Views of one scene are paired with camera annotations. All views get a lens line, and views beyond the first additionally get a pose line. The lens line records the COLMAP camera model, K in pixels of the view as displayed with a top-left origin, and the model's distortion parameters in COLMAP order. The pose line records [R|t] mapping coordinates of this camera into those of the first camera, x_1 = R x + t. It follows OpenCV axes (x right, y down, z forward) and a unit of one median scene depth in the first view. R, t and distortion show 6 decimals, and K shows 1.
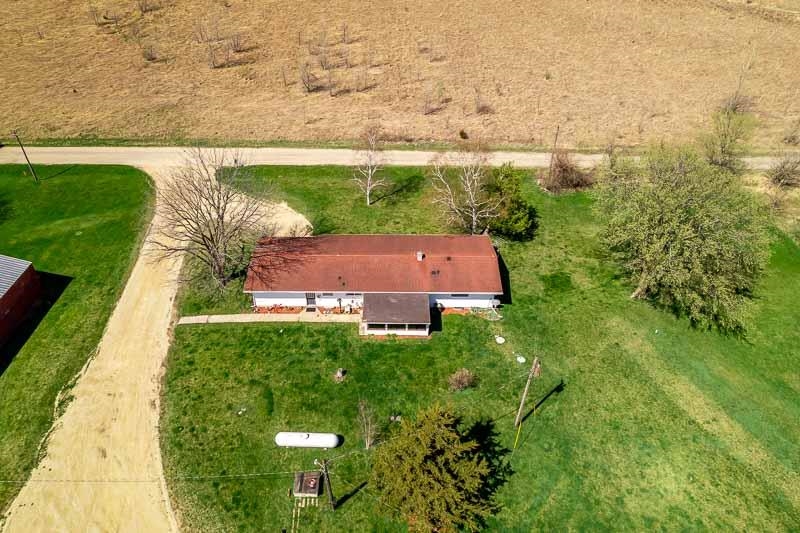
lens RADIAL K [[535.5, 0, 379.3], [0, 535.5, 269.2], [0, 0, 1]] dist [-0.086737, 0.082801]
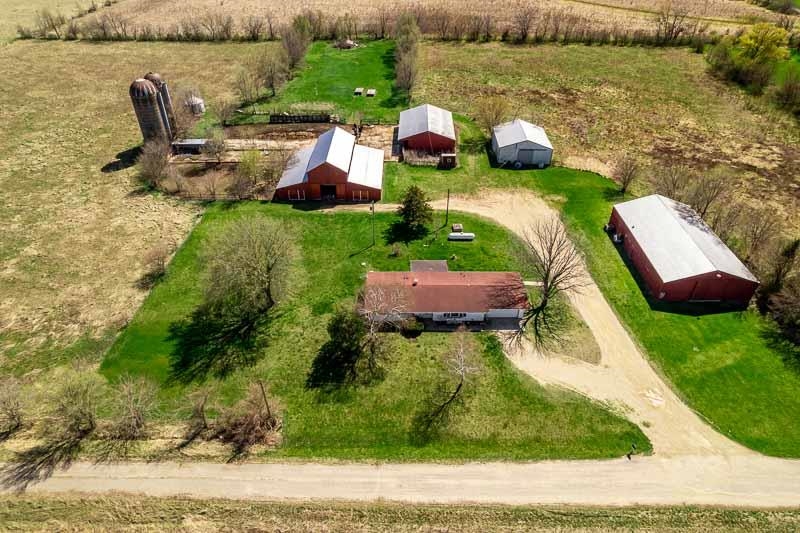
lens RADIAL K [[514.8, 0, 402.3], [0, 514.8, 265.7], [0, 0, 1]] dist [-0.081067, 0.071660]
pose [[-0.999645, 0.020000, -0.017607, 0.157862], [-0.011917, 0.255451, 0.966748, -1.666932], [0.023833, 0.966615, -0.255122, 1.488055]]
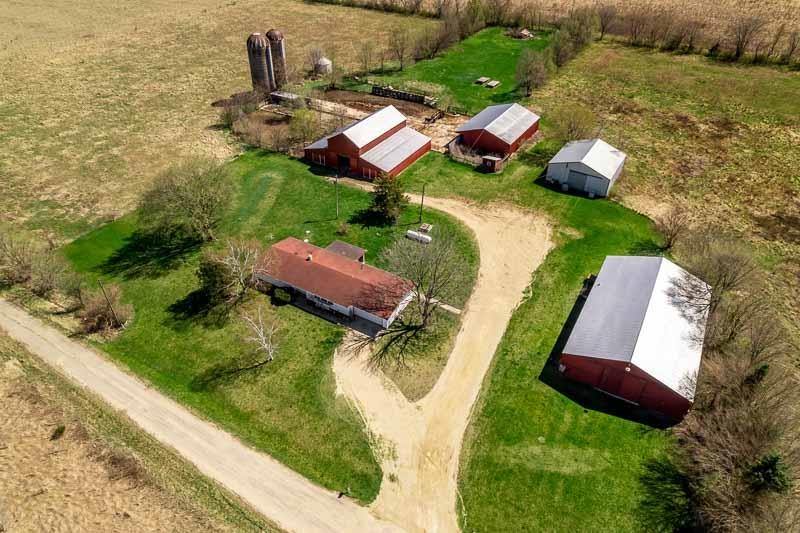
lens RADIAL K [[531.1, 0, 397.6], [0, 531.1, 264.4], [0, 0, 1]] dist [-0.073259, 0.065083]
pose [[-0.874029, -0.287742, 0.391508, -0.852441], [0.306831, 0.297906, 0.903940, -1.506720], [-0.376734, 0.910196, -0.172090, 1.324553]]
